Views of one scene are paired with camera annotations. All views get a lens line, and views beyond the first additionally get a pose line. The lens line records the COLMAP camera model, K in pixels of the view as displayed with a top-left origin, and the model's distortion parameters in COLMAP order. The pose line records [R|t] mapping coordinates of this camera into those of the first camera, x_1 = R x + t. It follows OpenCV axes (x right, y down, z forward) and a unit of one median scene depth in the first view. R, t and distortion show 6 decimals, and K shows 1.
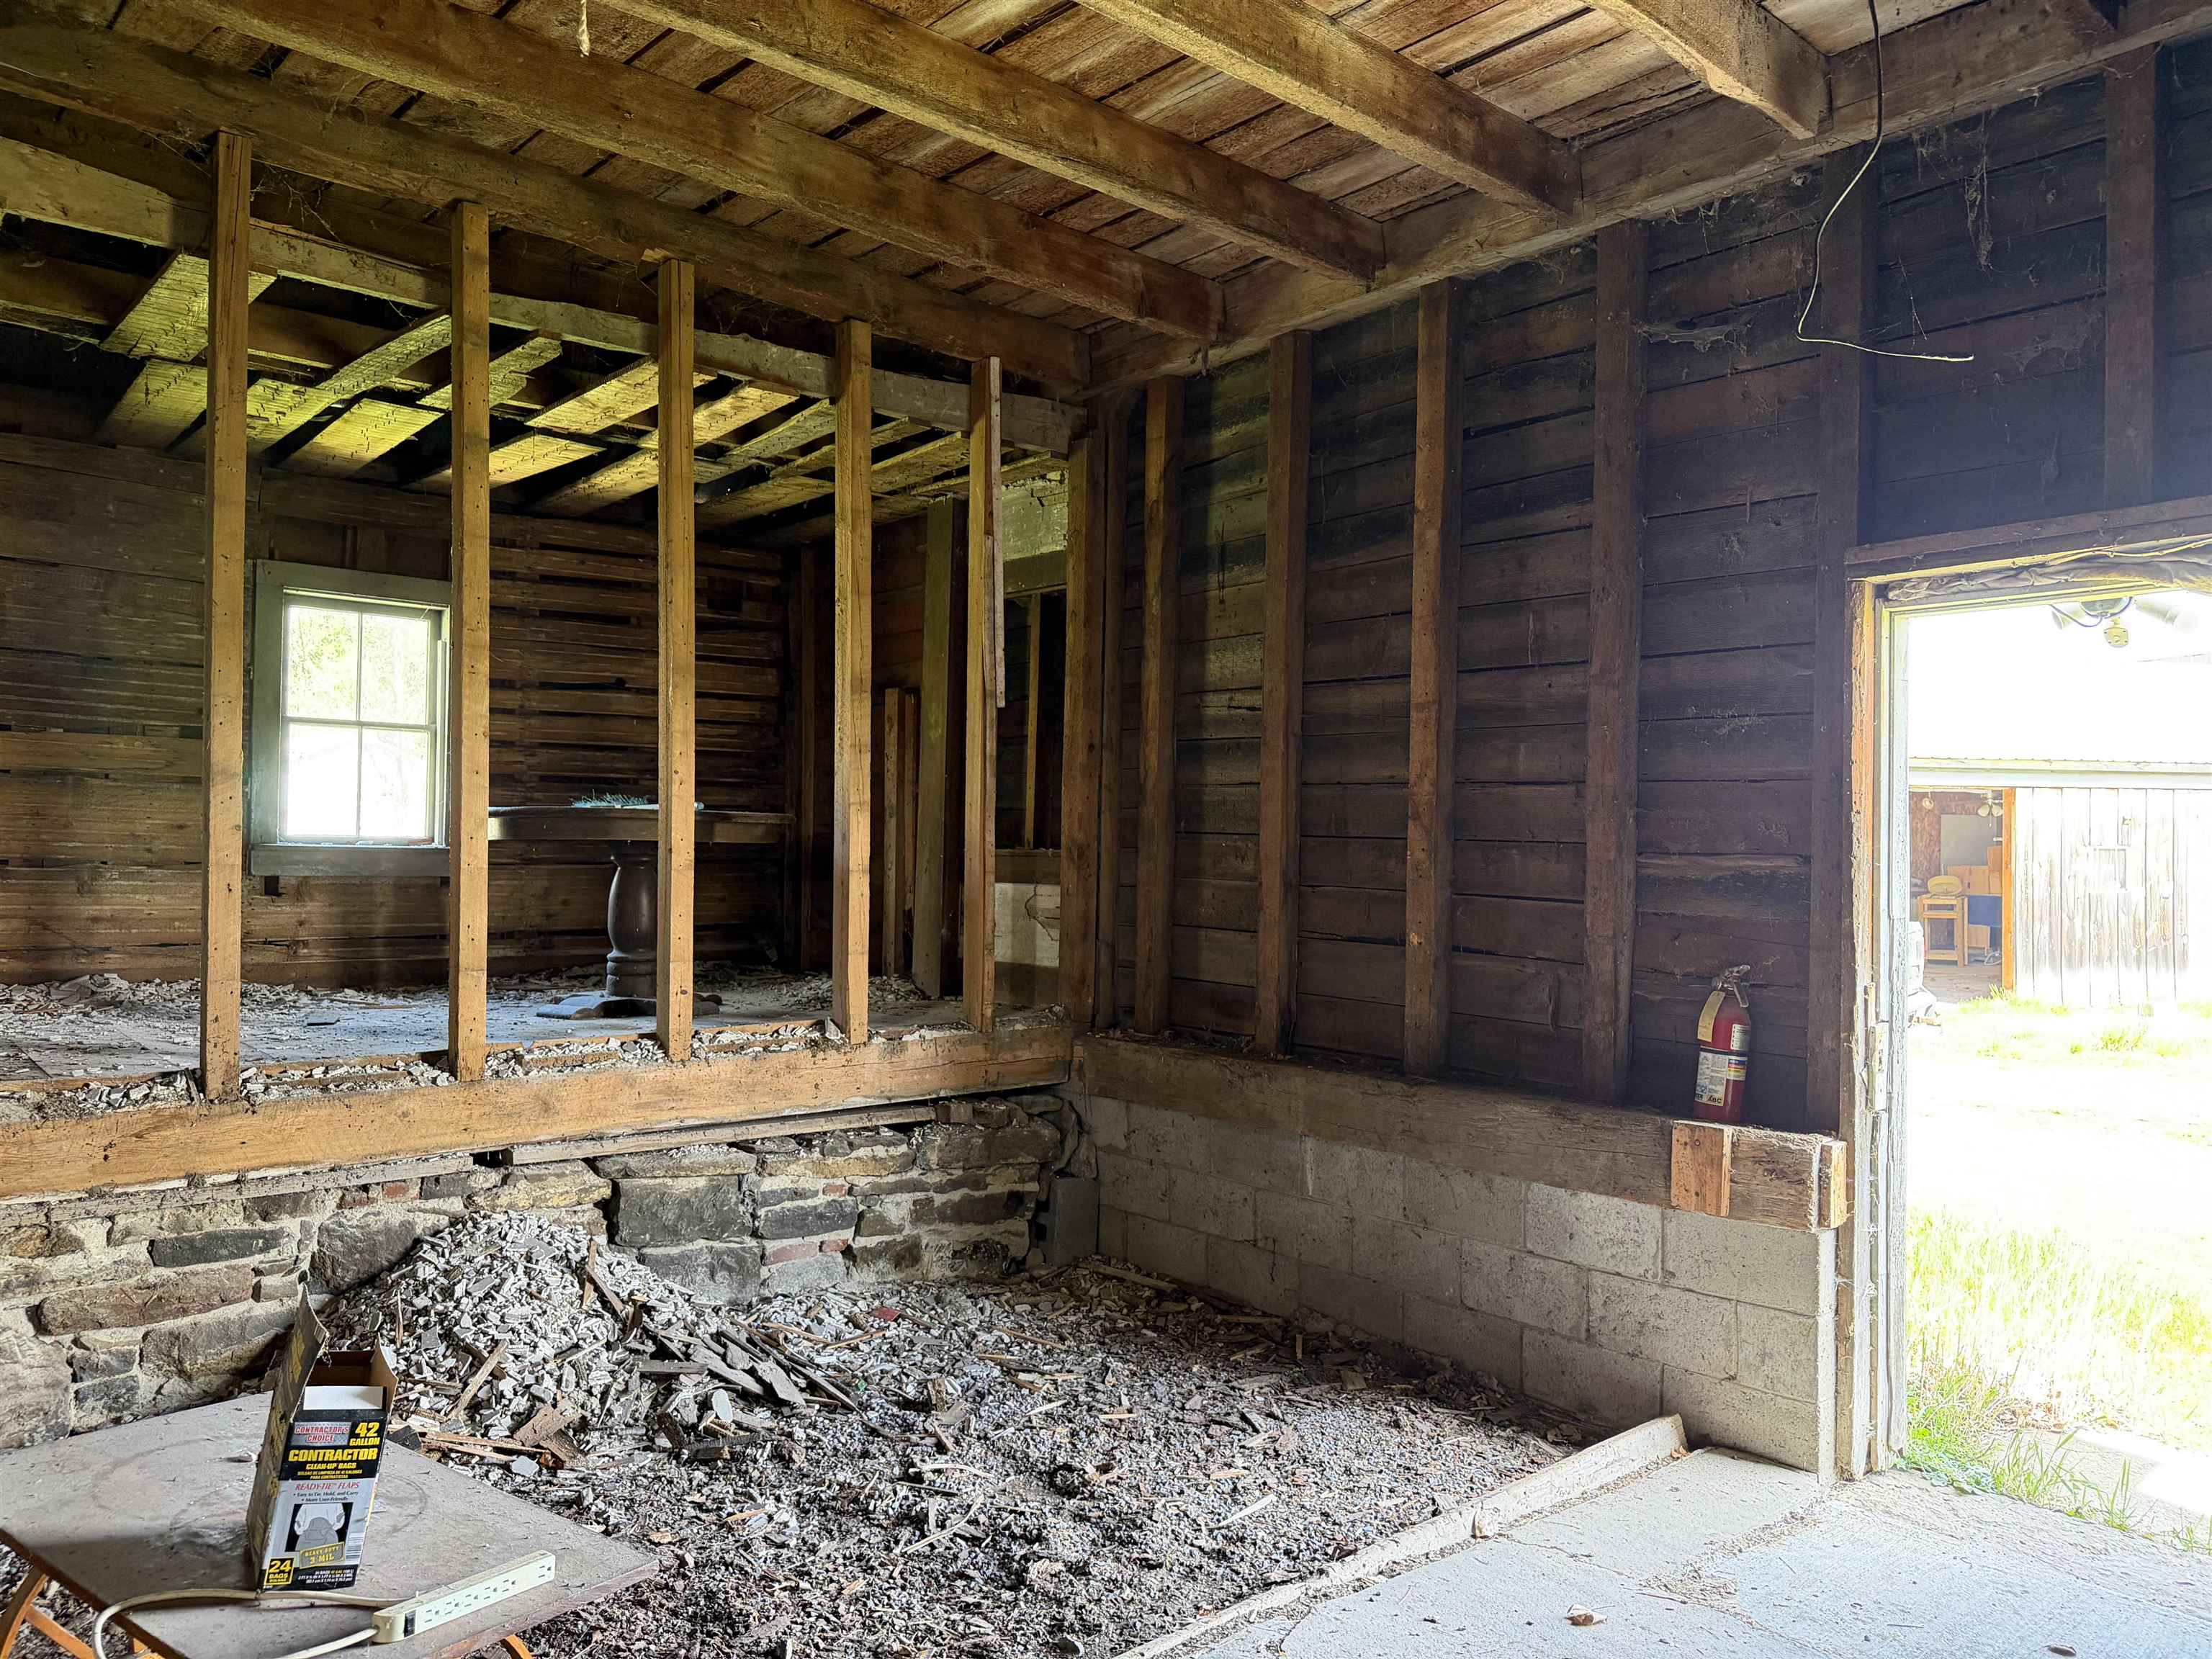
lens RADIAL K [[1550.9, 0, 1101.5], [0, 1550.9, 827.7], [0, 0, 1]] dist [0.054346, -0.059020]
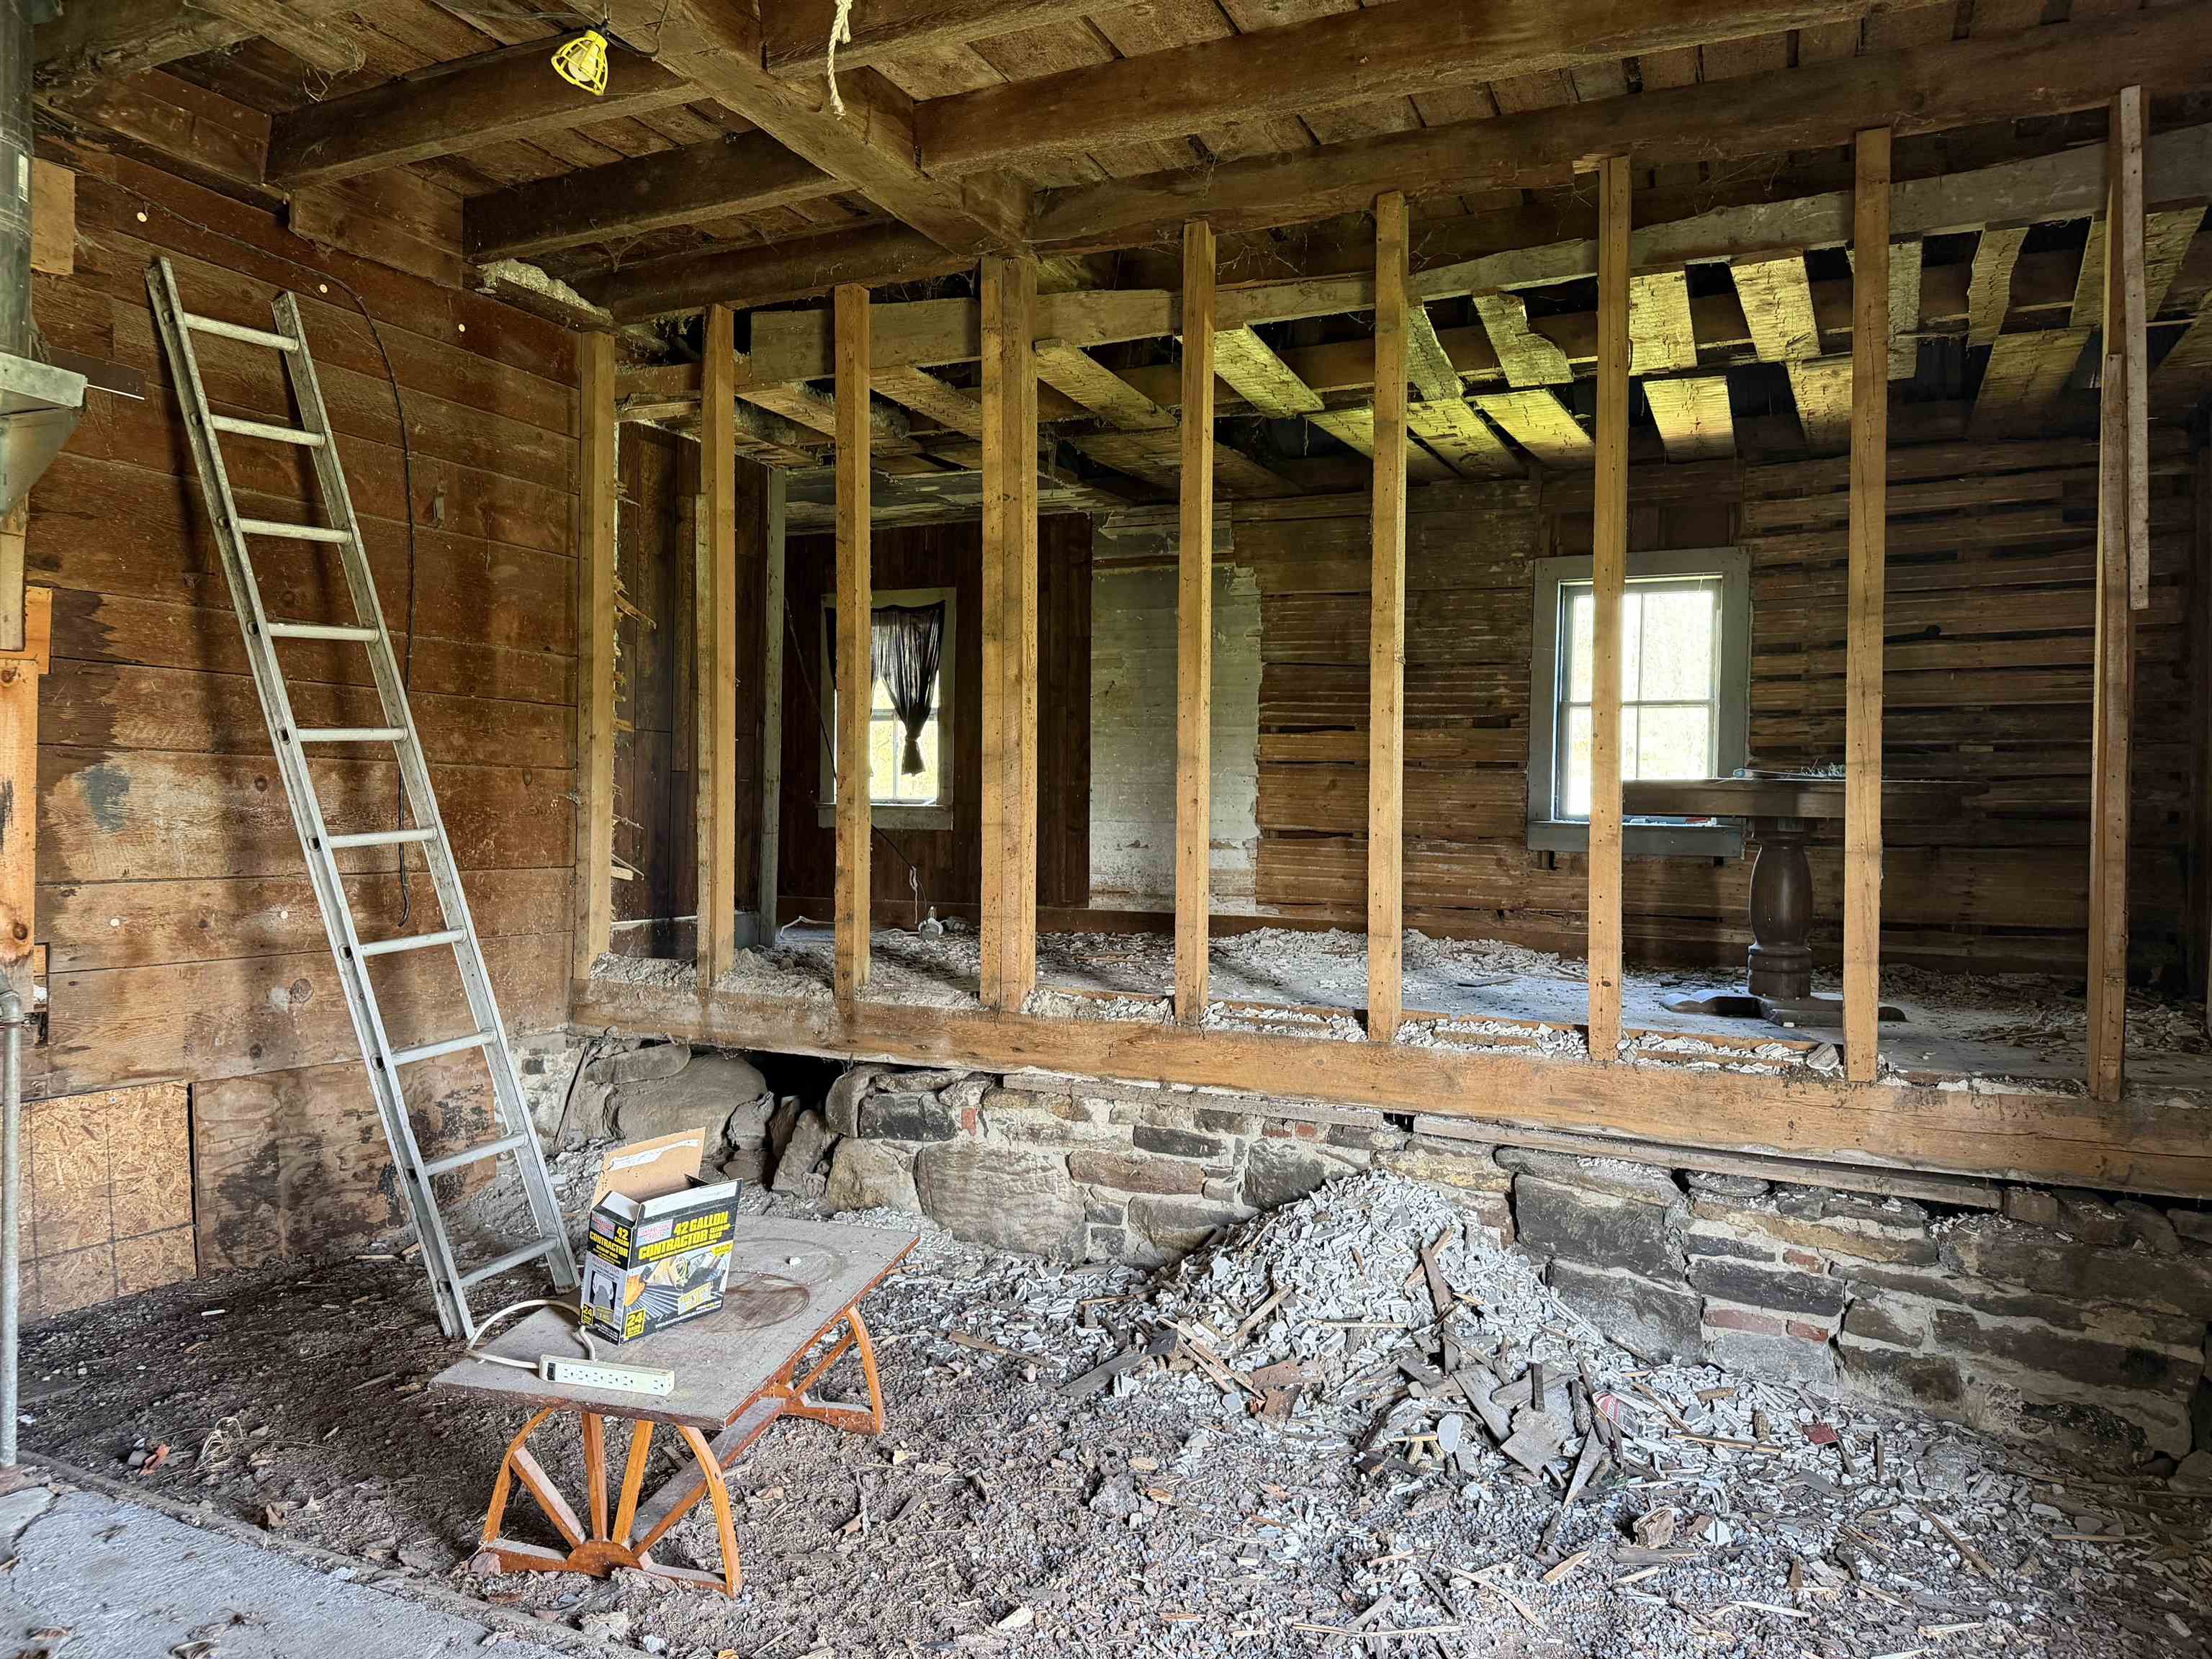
lens RADIAL K [[1550.9, 0, 1091.6], [0, 1550.9, 825.2], [0, 0, 1]] dist [0.054346, -0.059020]
pose [[0.389596, 0.003086, -0.920981, 0.408803], [0.000573, 0.999993, 0.003593, 0.011133], [0.920986, -0.001928, 0.389592, 0.361085]]
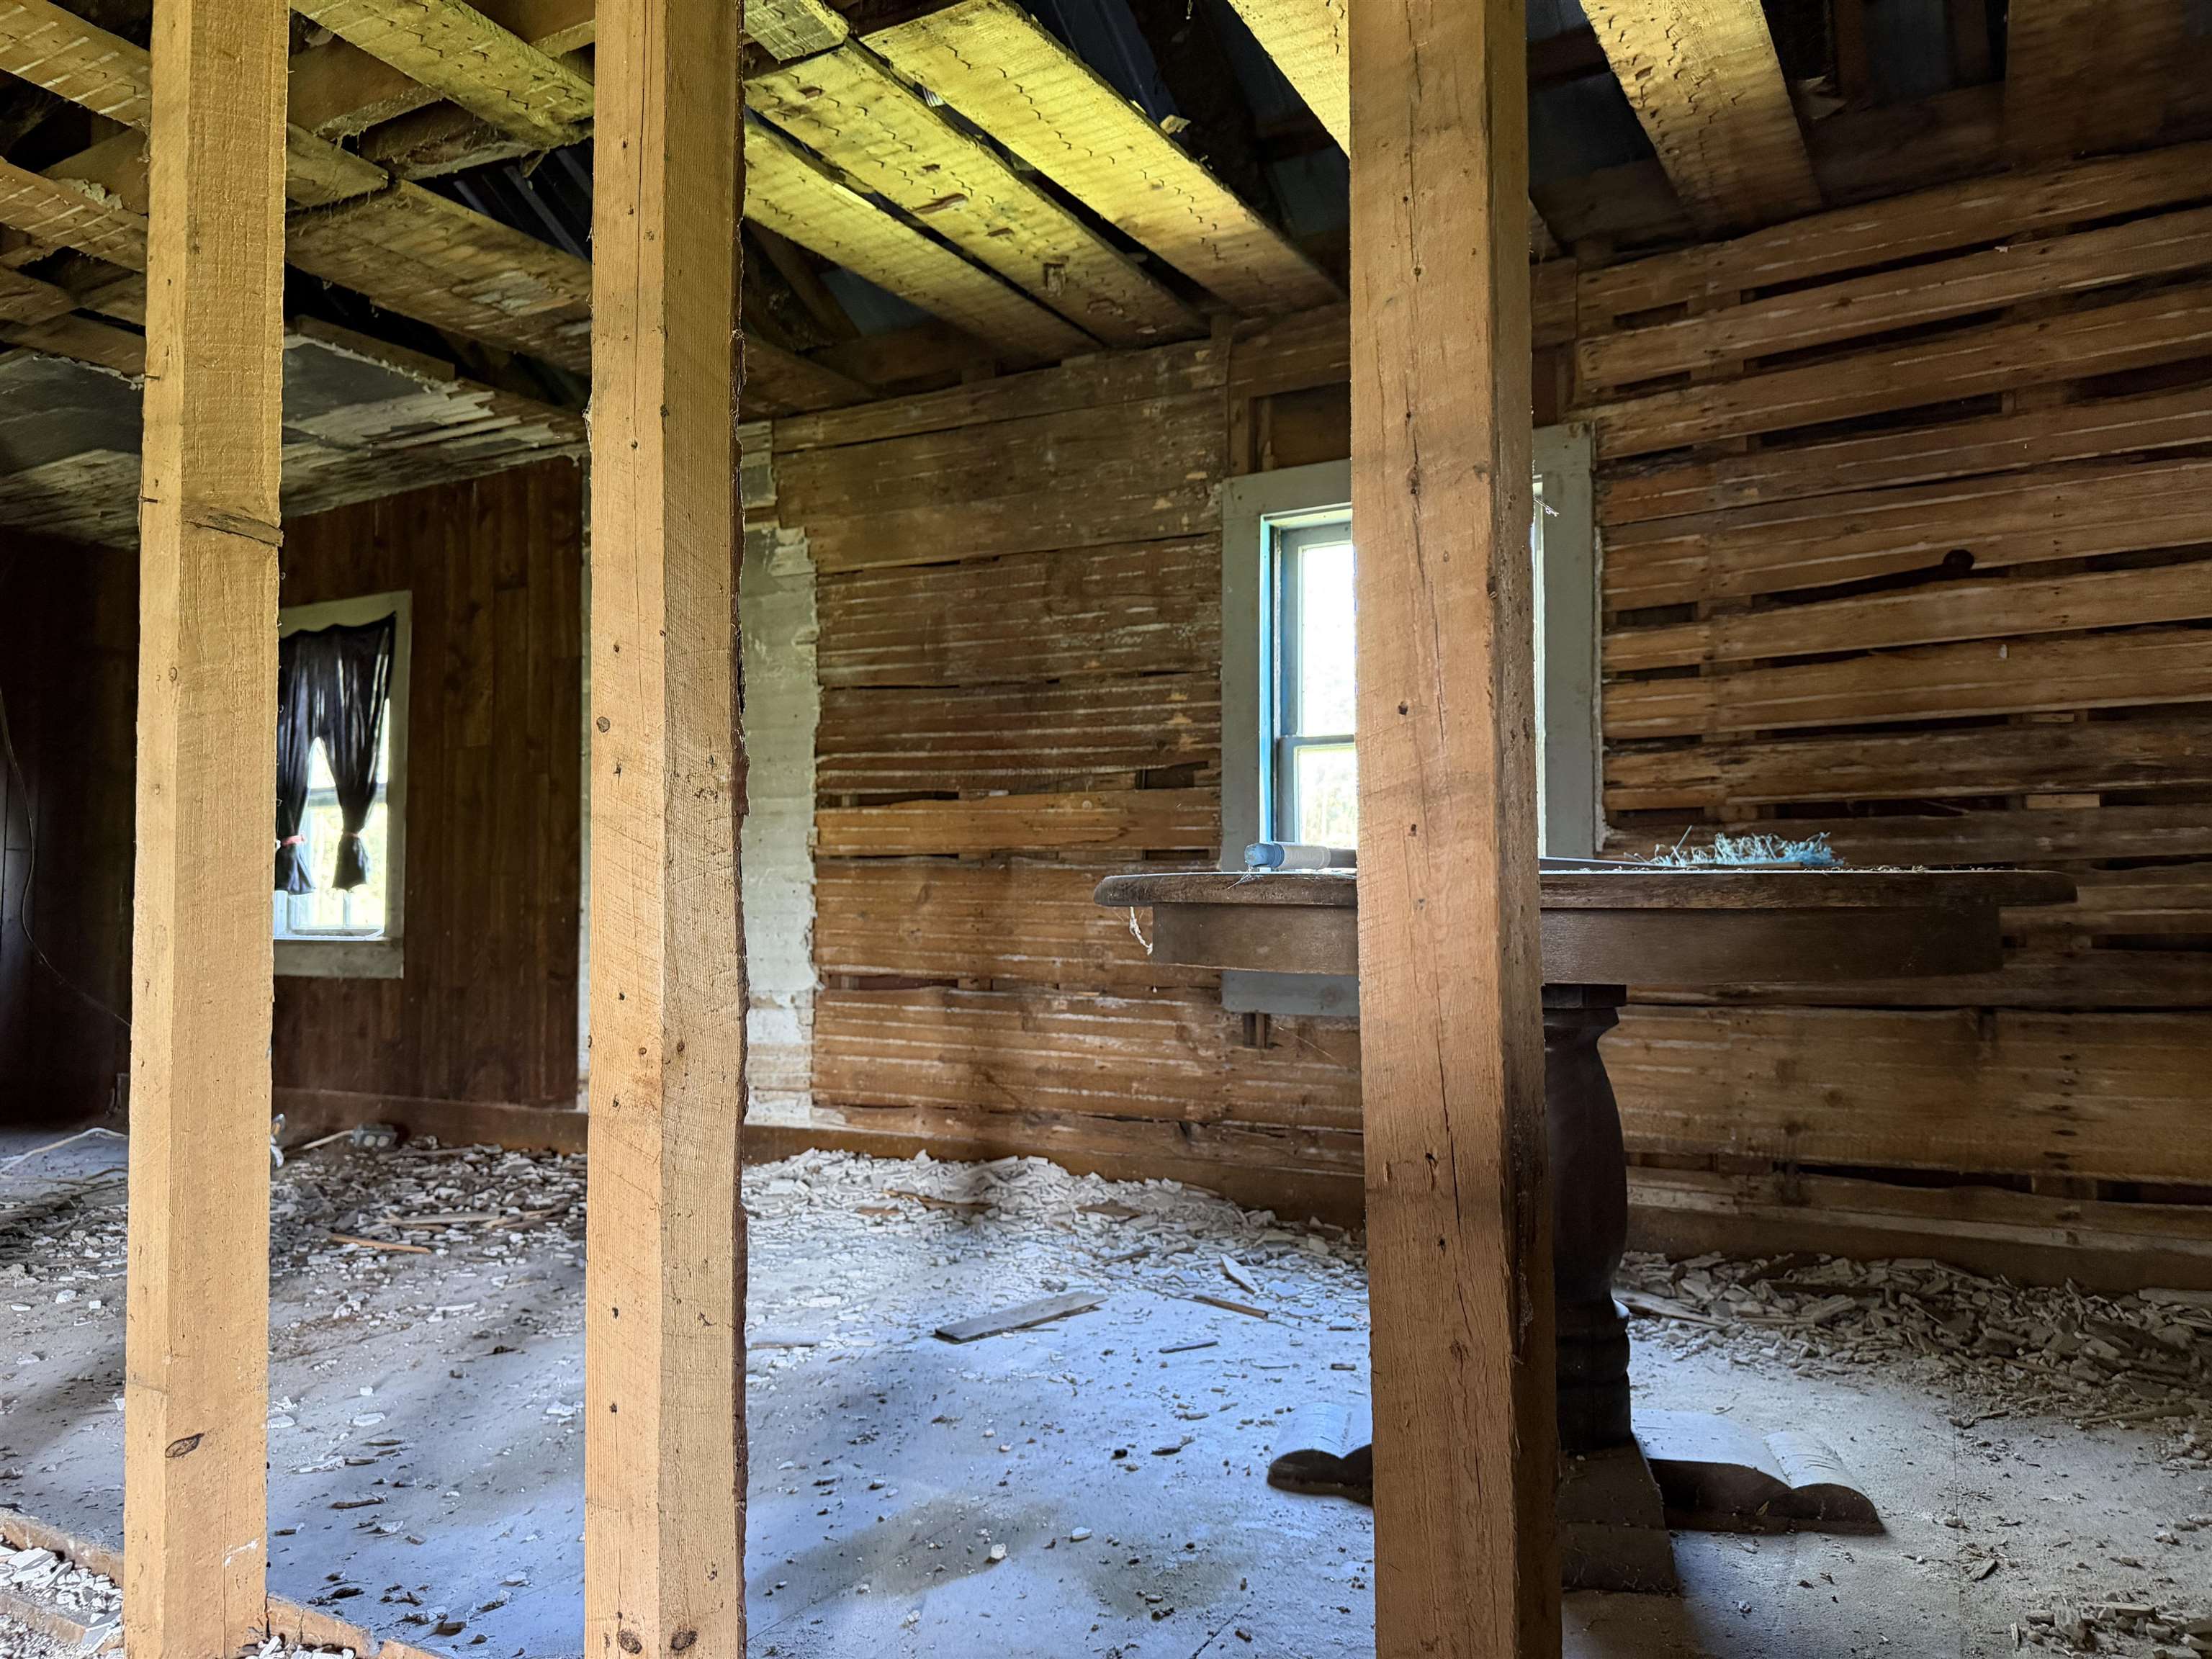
lens RADIAL K [[1550.9, 0, 1110.8], [0, 1550.9, 833.8], [0, 0, 1]] dist [0.054346, -0.059020]
pose [[0.331495, -0.065635, -0.941171, -0.005718], [0.013241, 0.997803, -0.064921, 0.001414], [0.943364, 0.009059, 0.331635, 0.928045]]
